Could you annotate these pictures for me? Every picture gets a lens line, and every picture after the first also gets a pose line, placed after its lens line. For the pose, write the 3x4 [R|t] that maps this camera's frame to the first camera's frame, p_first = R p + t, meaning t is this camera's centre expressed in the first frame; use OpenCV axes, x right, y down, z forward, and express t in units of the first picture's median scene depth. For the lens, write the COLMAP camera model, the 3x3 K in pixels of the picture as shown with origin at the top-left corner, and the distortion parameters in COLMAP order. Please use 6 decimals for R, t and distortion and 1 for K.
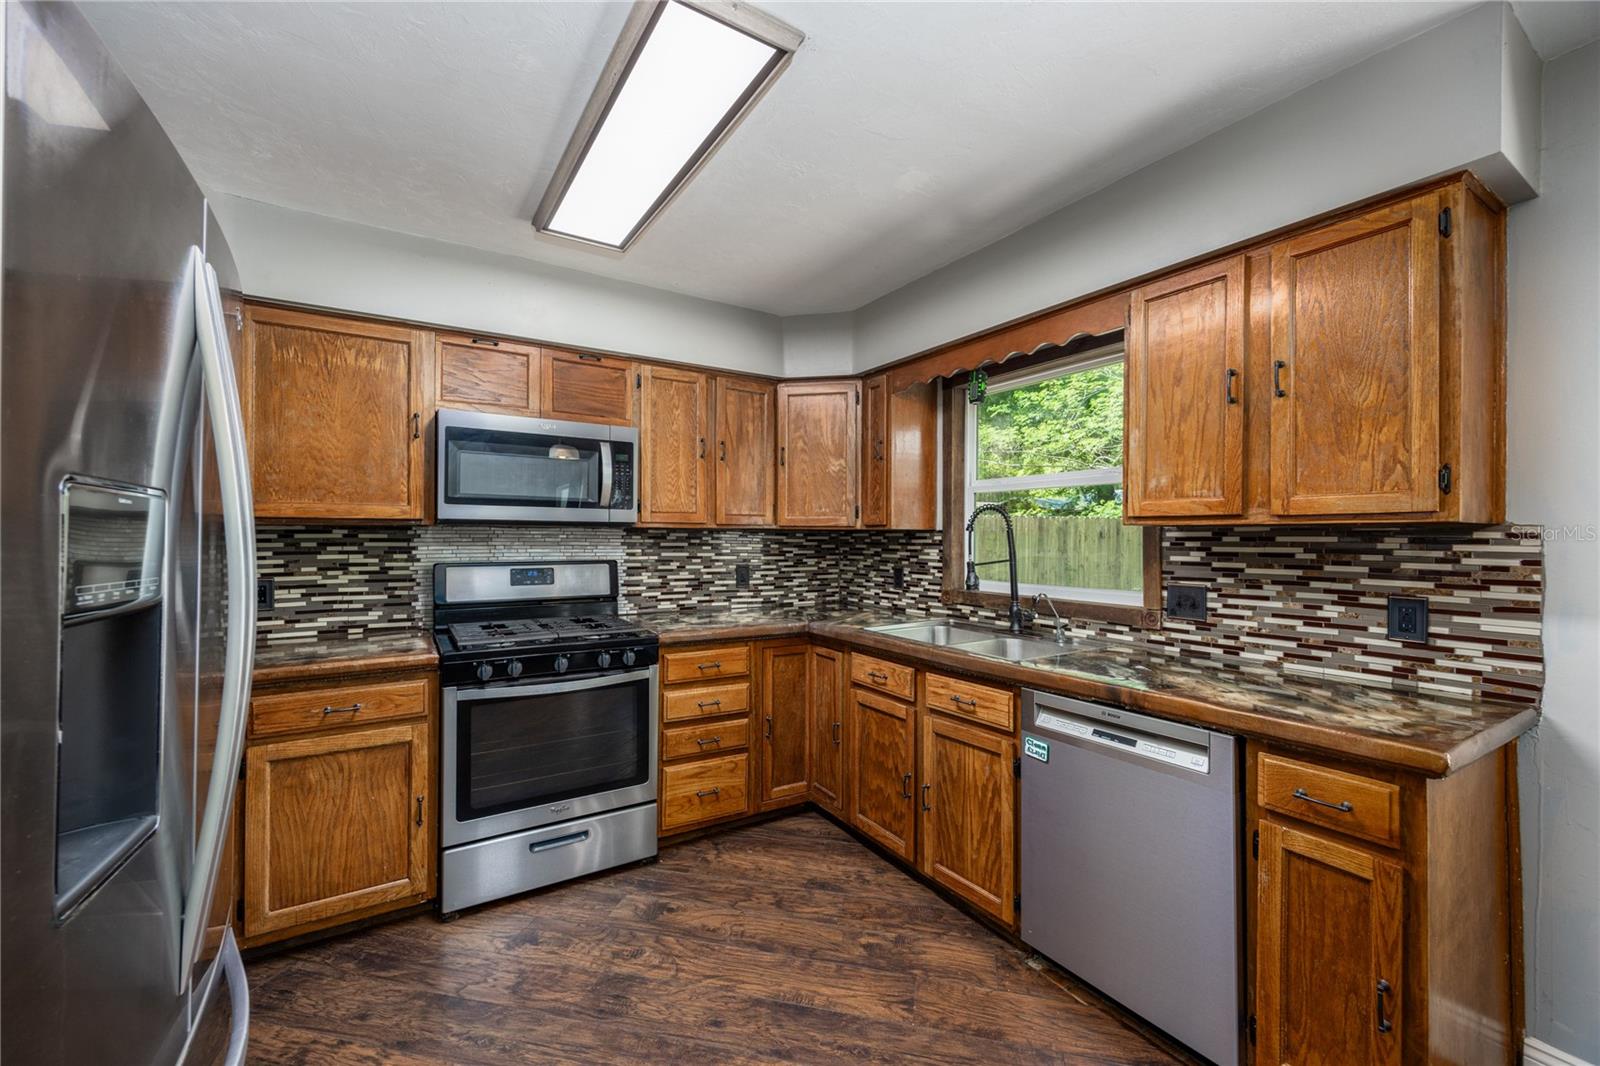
lens RADIAL K [[636.9, 0, 799.1], [0, 636.9, 538.7], [0, 0, 1]] dist [0.003238, 0.000253]
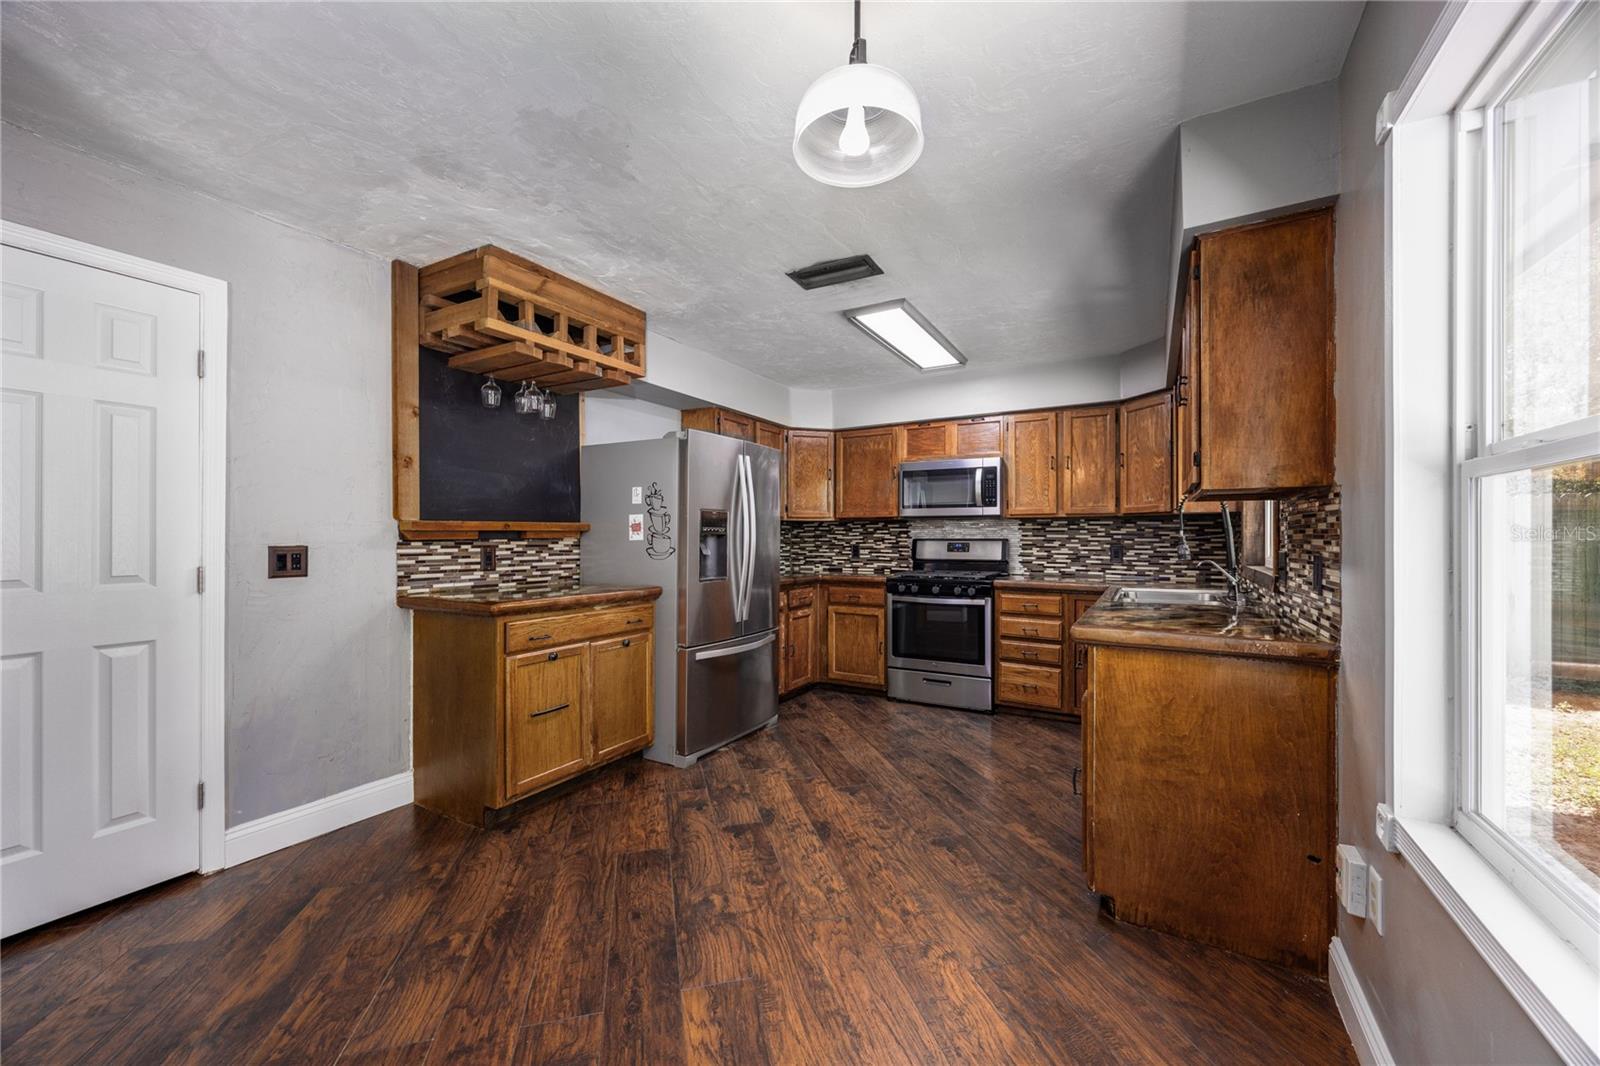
lens RADIAL K [[615.2, 0, 806.9], [0, 615.2, 538.7], [0, 0, 1]] dist [-0.000075, -0.000074]
pose [[0.471574, -0.002443, -0.881823, 0.985140], [-0.000272, 0.999996, -0.002916, 0.044688], [0.881826, 0.001615, 0.471572, -0.200516]]
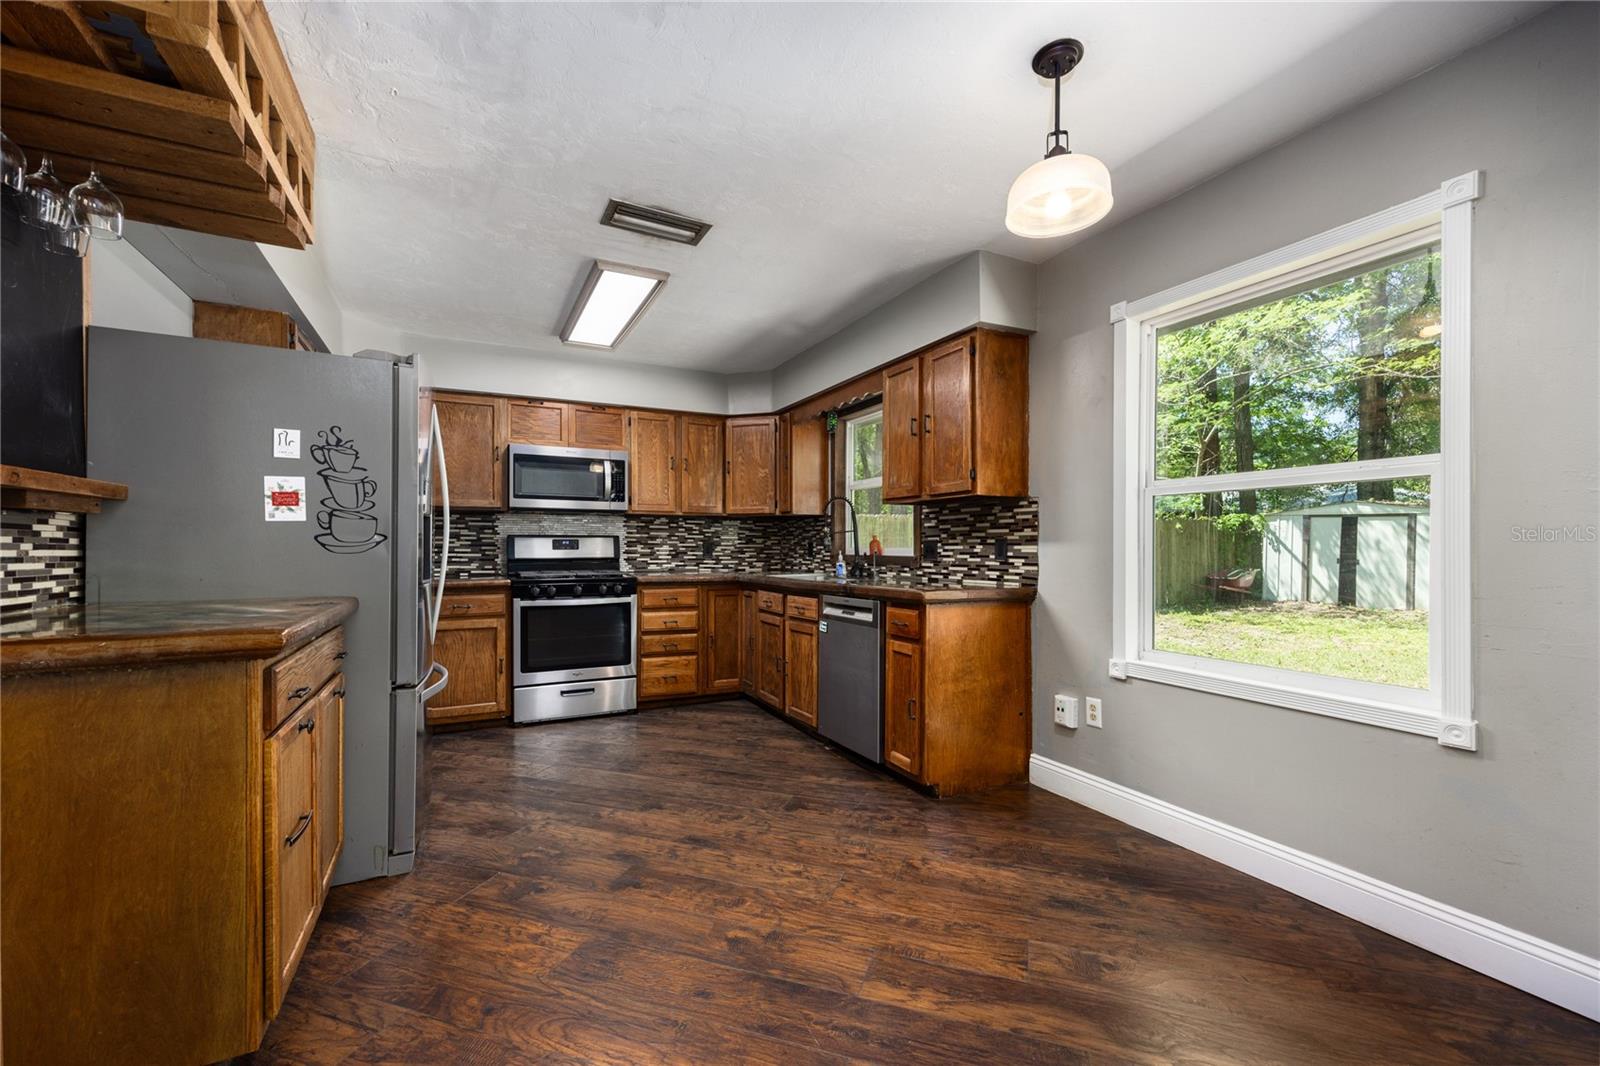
lens RADIAL K [[650.1, 0, 797.0], [0, 650.1, 552.9], [0, 0, 1]] dist [0.009553, 0.000157]
pose [[0.995183, -0.003743, -0.097961, 0.360103], [0.004249, 0.999979, 0.004955, 0.082272], [0.097941, -0.005348, 0.995178, -0.644186]]
